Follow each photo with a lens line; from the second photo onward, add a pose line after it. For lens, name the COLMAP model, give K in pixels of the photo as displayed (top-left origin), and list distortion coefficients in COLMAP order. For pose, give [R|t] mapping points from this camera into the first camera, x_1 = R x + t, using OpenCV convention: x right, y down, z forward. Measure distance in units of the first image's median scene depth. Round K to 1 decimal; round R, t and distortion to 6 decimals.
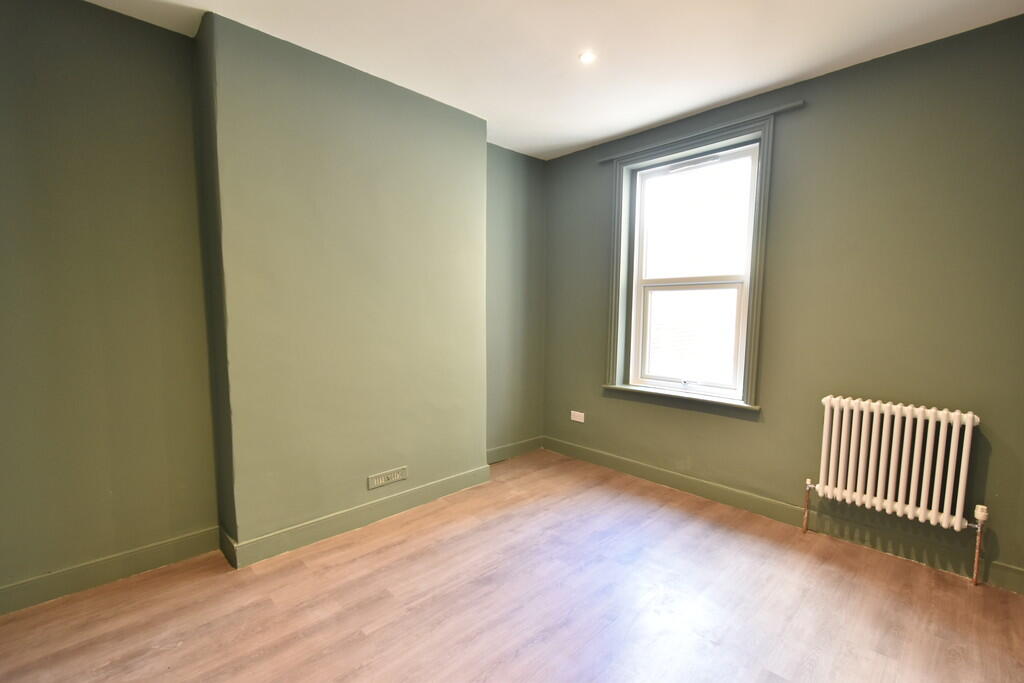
lens RADIAL K [[449.7, 0, 518.3], [0, 449.7, 357.4], [0, 0, 1]] dist [0.002160, -0.007201]
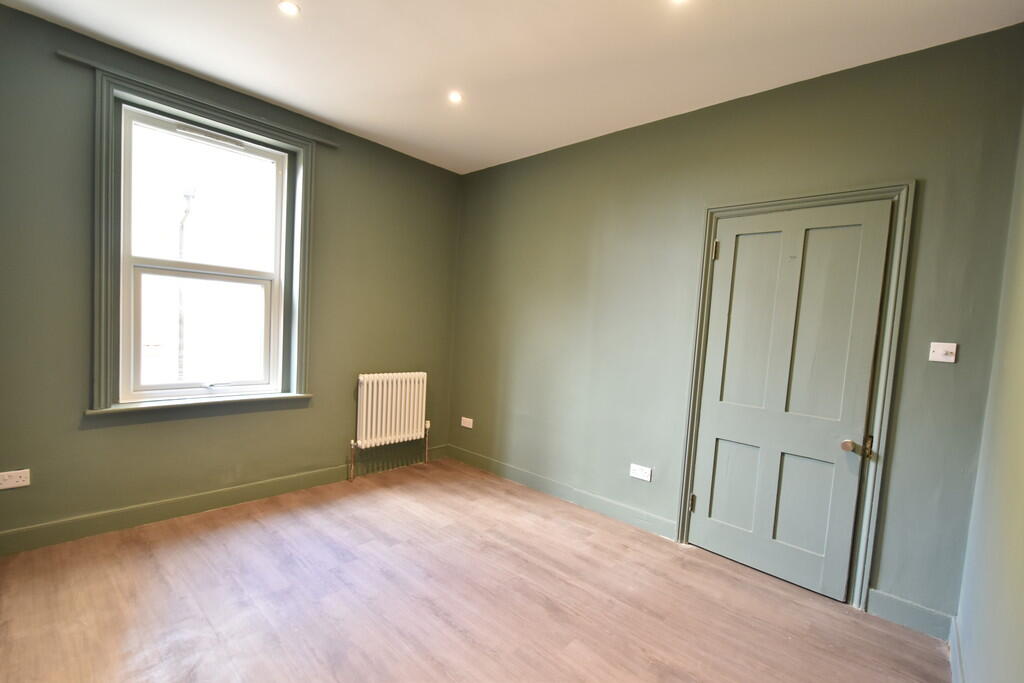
lens RADIAL K [[449.7, 0, 518.3], [0, 449.7, 357.4], [0, 0, 1]] dist [0.002160, -0.007201]
pose [[-0.072758, -0.078022, 0.994293, -0.624296], [0.045710, 0.995627, 0.081472, -0.050758], [-0.996302, 0.051377, -0.068873, 0.543543]]
